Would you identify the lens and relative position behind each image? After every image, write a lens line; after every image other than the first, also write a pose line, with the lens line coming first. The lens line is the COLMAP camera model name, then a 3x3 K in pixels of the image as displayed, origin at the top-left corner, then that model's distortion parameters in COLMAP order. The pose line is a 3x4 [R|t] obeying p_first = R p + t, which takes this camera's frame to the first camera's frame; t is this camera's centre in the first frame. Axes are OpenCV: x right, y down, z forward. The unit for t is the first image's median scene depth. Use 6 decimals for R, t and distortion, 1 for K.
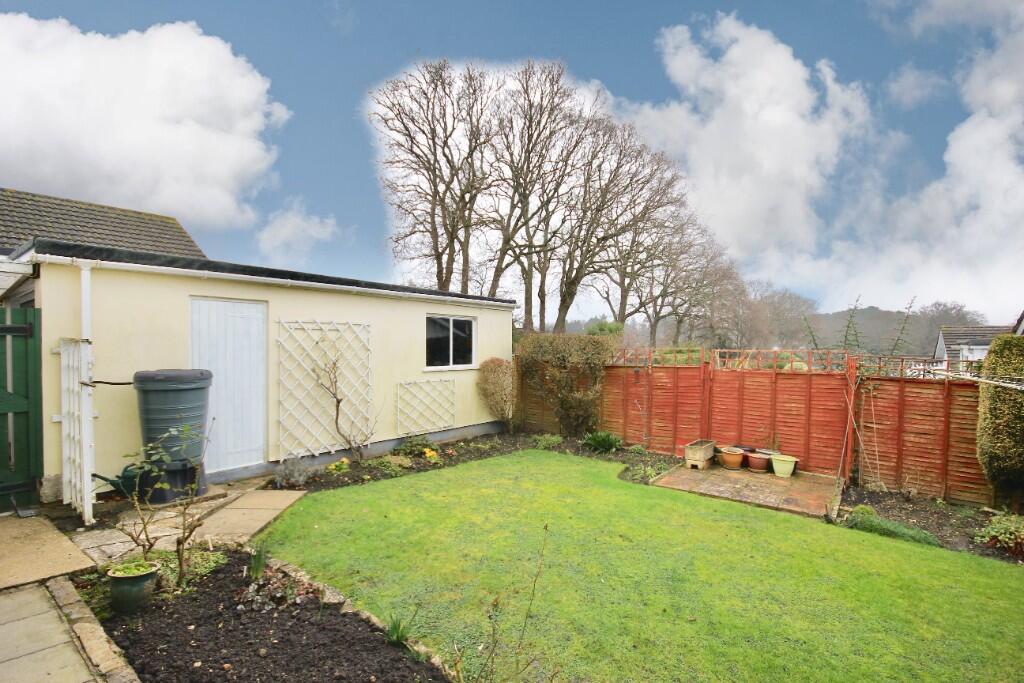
lens RADIAL K [[472.6, 0, 517.7], [0, 472.6, 347.0], [0, 0, 1]] dist [0.002588, -0.013011]
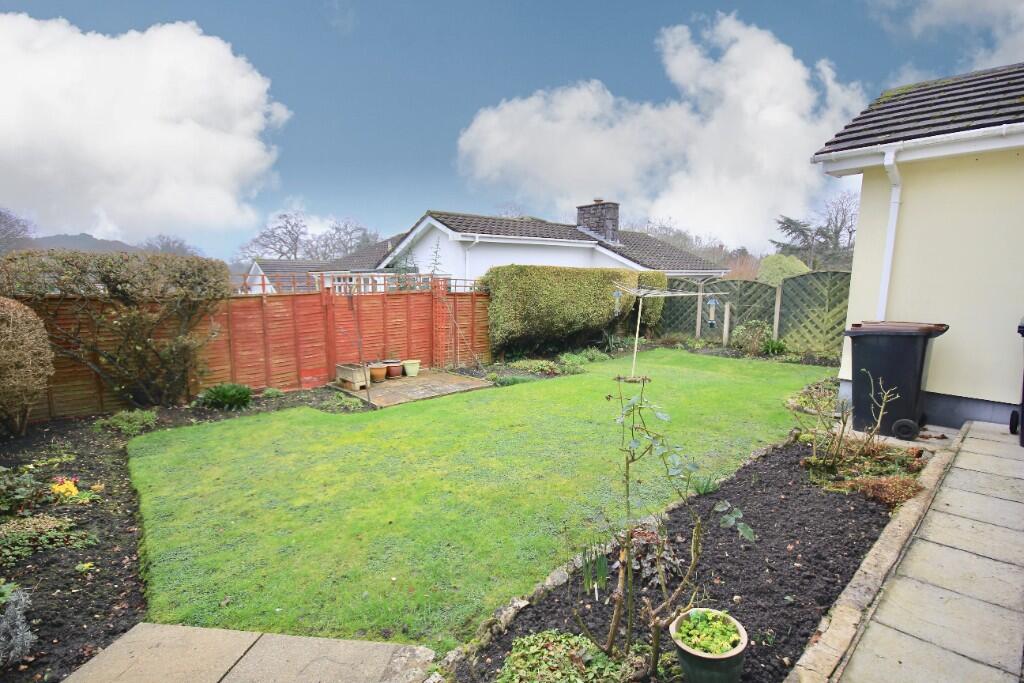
lens RADIAL K [[483.4, 0, 512.0], [0, 483.4, 341.5], [0, 0, 1]] dist [0.014657, -0.016503]
pose [[0.180113, -0.135150, 0.974317, -0.594264], [0.009101, 0.990703, 0.135740, 0.009827], [-0.983604, -0.015581, 0.179668, 0.479626]]
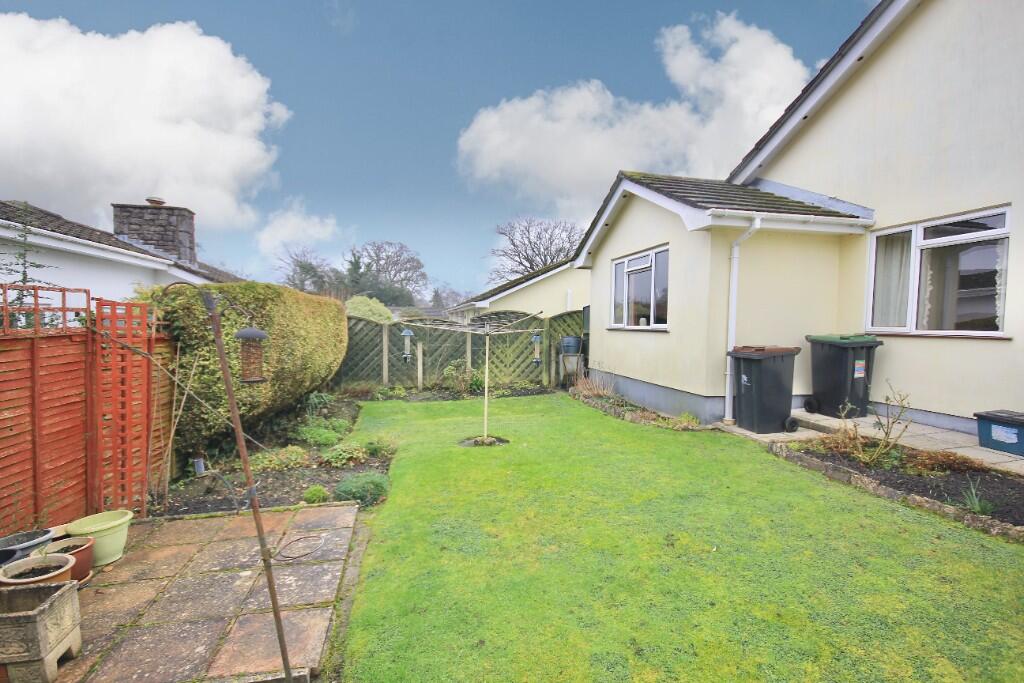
lens RADIAL K [[483.4, 0, 512.0], [0, 483.4, 341.5], [0, 0, 1]] dist [0.014657, -0.016503]
pose [[-0.784675, -0.032213, 0.619070, -0.032603], [-0.006444, 0.999019, 0.043816, 0.035329], [-0.619874, 0.030392, -0.784112, 1.050691]]
